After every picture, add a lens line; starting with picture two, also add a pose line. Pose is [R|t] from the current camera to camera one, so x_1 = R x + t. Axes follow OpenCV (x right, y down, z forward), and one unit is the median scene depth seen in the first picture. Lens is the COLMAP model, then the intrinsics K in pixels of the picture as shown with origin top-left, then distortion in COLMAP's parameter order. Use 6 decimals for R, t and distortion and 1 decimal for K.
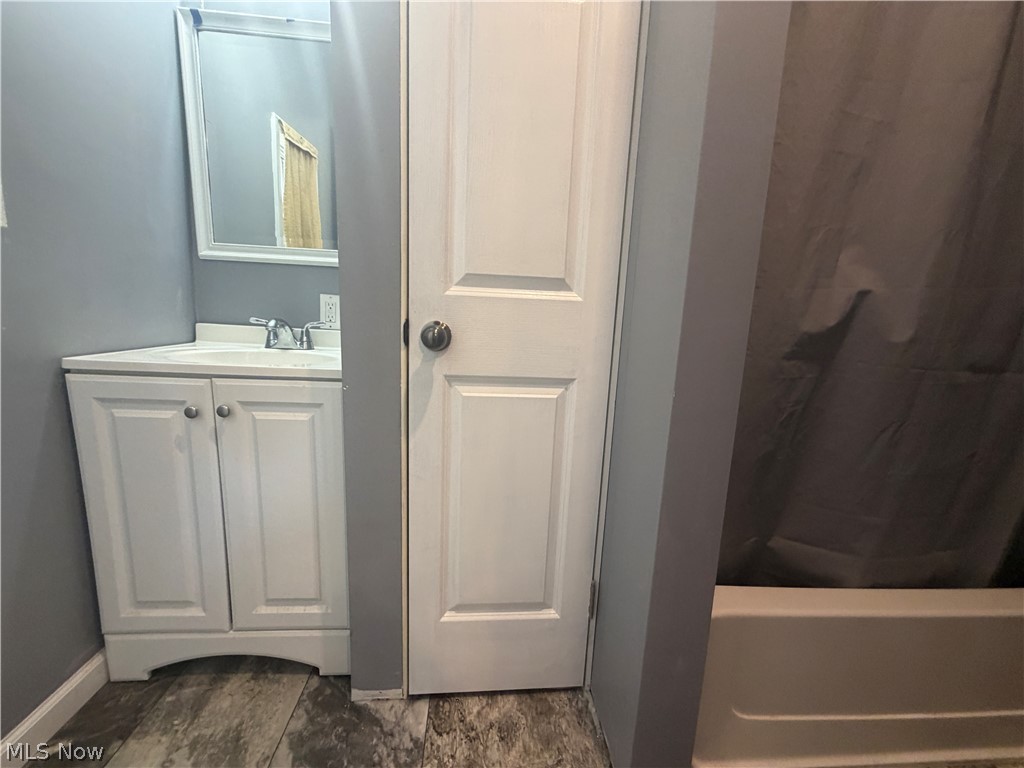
lens RADIAL K [[411.1, 0, 513.9], [0, 411.1, 384.0], [0, 0, 1]] dist [0.002046, -0.000321]
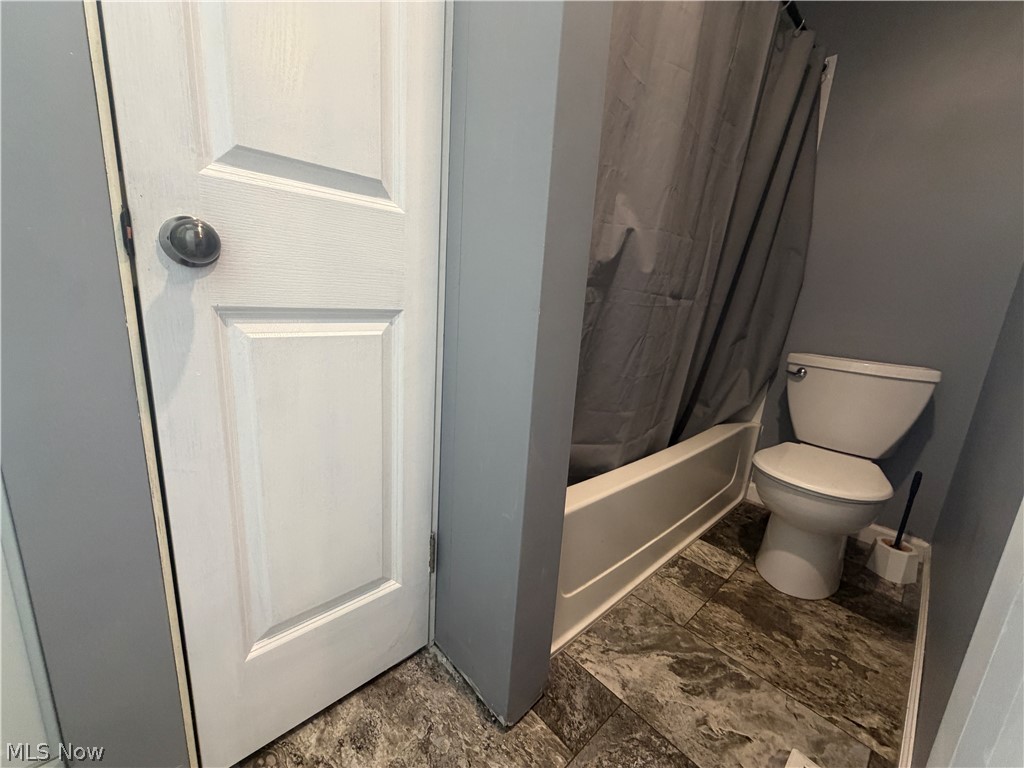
lens RADIAL K [[411.1, 0, 510.5], [0, 411.1, 384.3], [0, 0, 1]] dist [0.002046, -0.000321]
pose [[0.788629, -0.129016, 0.601182, -0.199632], [0.073605, 0.990516, 0.116015, 0.056545], [-0.610448, -0.047243, 0.790646, 0.191667]]
